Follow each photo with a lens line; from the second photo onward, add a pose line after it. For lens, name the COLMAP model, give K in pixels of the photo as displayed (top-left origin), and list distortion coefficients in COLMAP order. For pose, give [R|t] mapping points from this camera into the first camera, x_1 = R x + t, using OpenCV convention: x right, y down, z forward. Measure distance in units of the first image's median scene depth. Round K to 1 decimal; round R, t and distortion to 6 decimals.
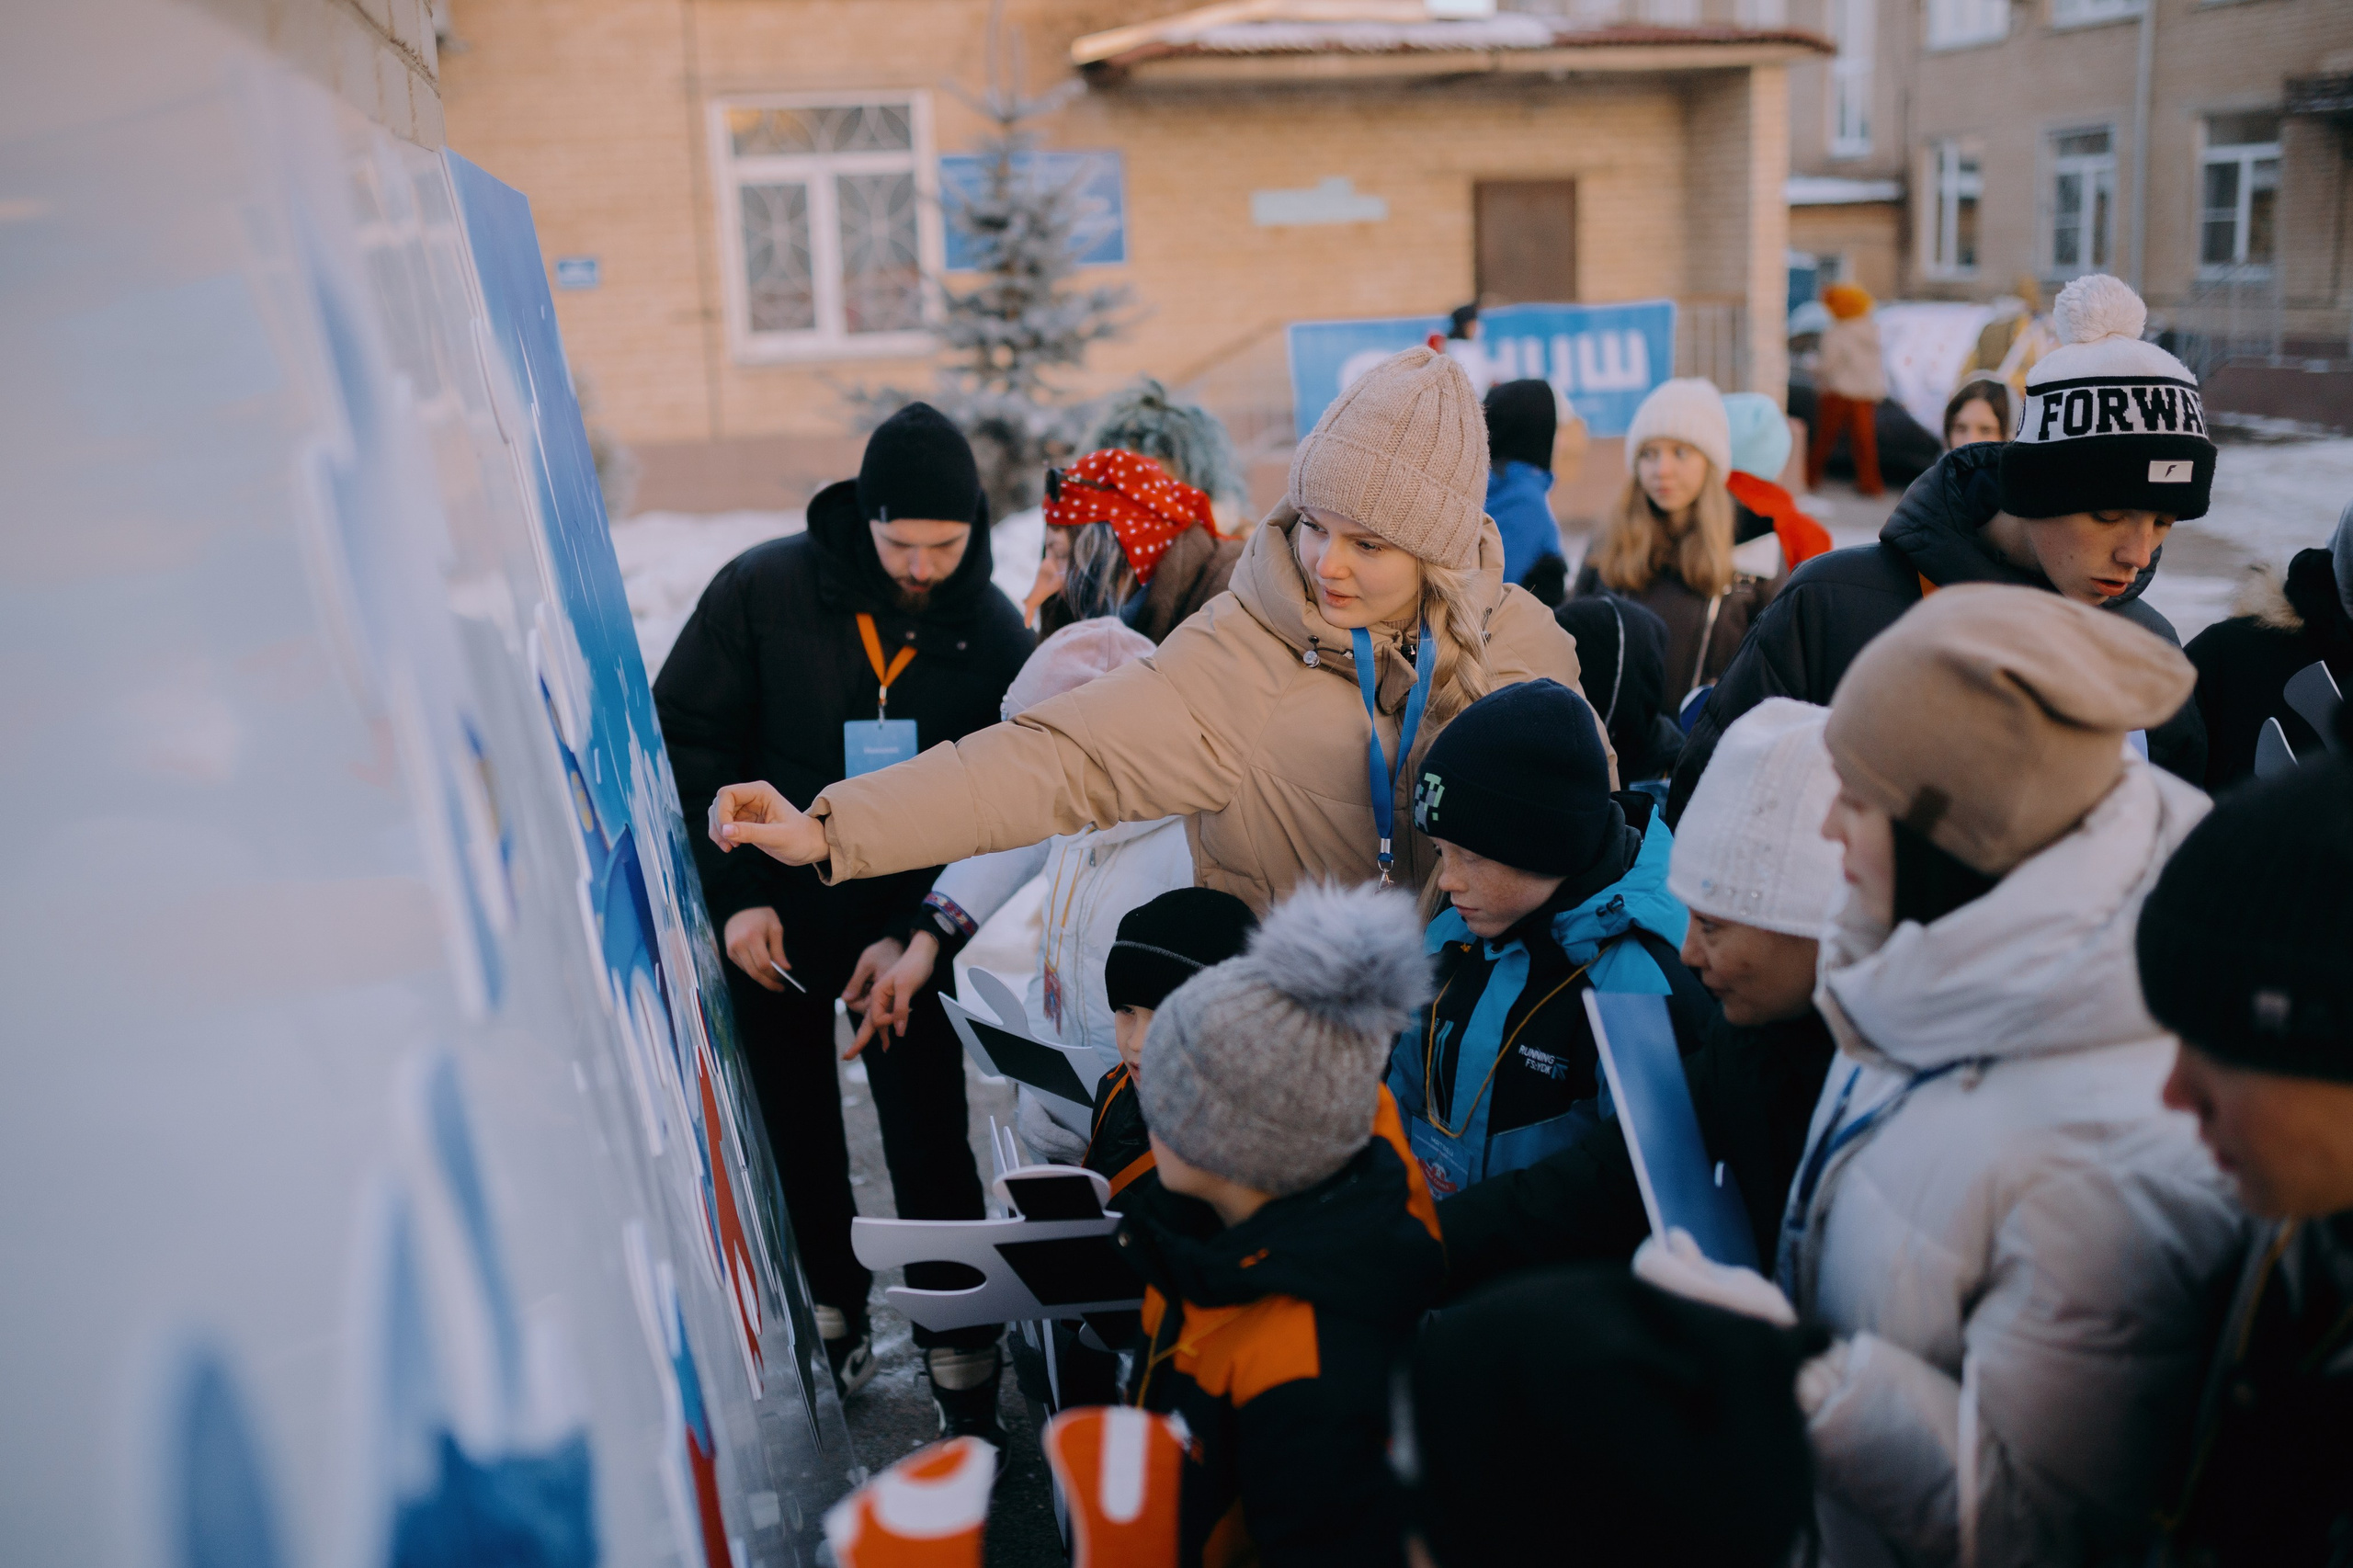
lens RADIAL K [[2388.5, 0, 1120.5], [0, 2388.5, 767.1], [0, 0, 1]] dist [-0.013290, 0.046421]
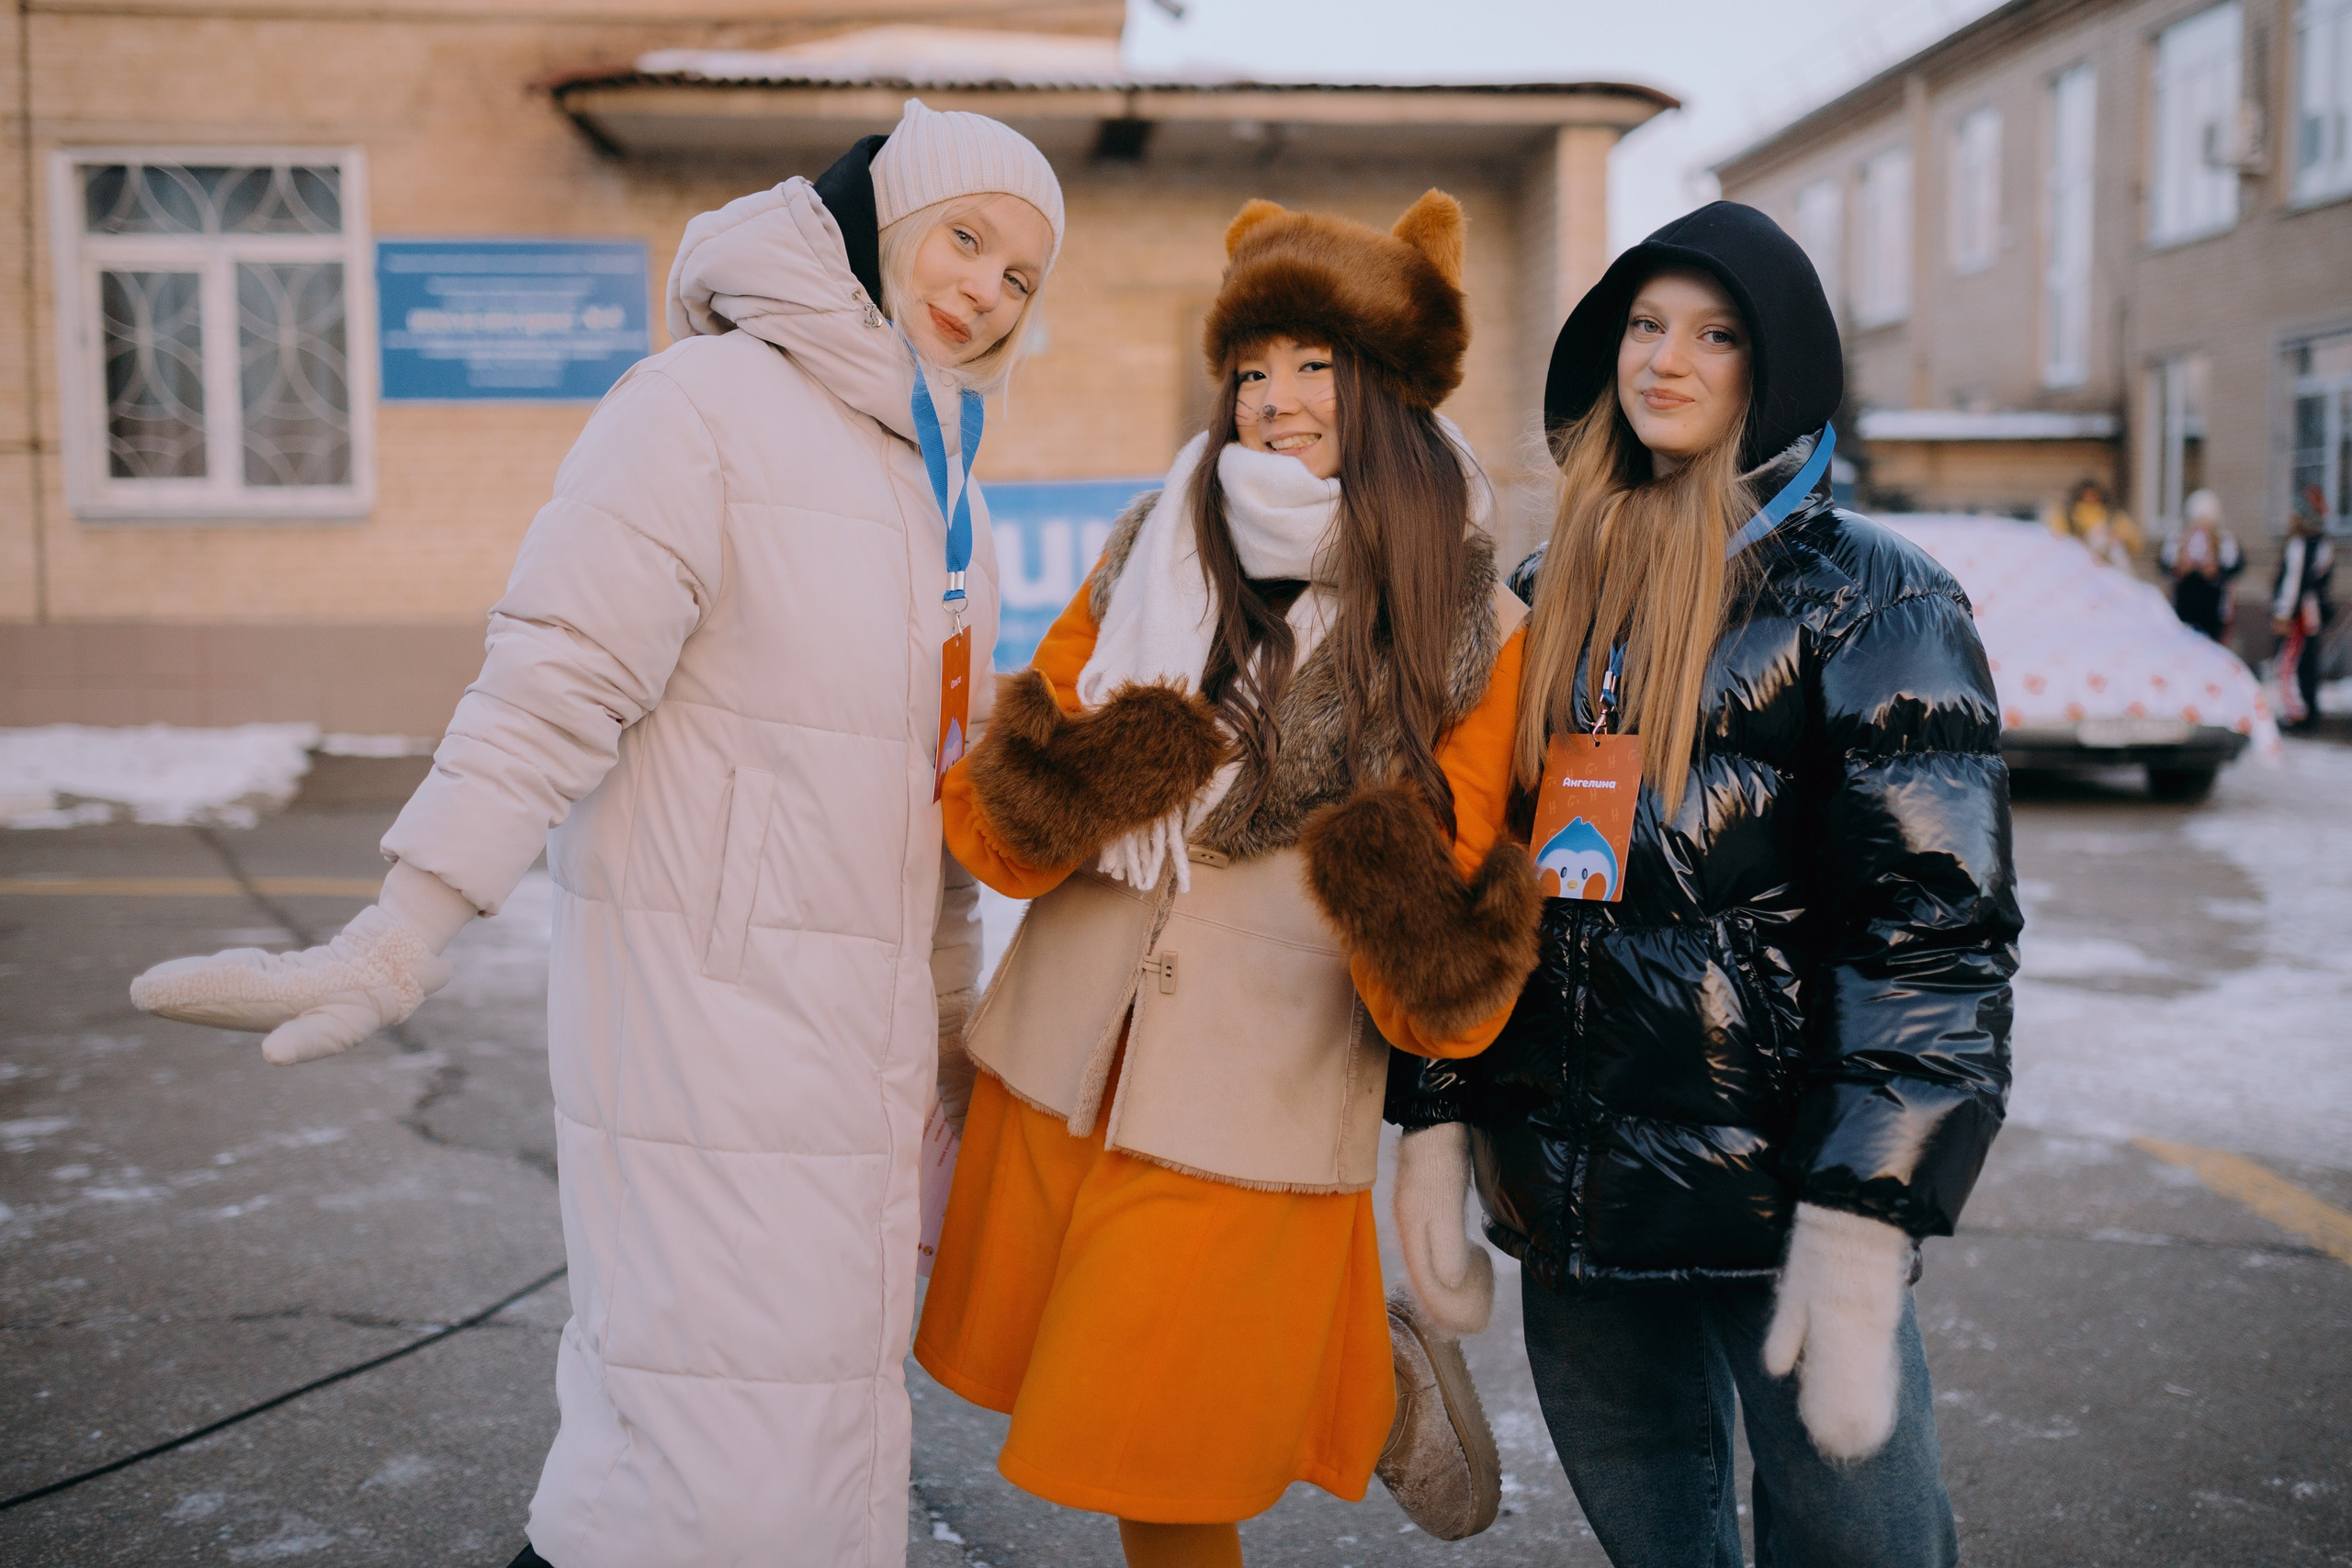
lens RADIAL K [[2412.9, 0, 1176.0], [0, 2412.9, 784.0], [0, 0, 1]] dist [-0.002663, 0.023382]
pose [[0.986368, 0.050359, -0.156661, 0.277563], [-0.068193, 0.991519, -0.110631, -0.033477], [0.149761, 0.119806, 0.981437, 0.355045]]
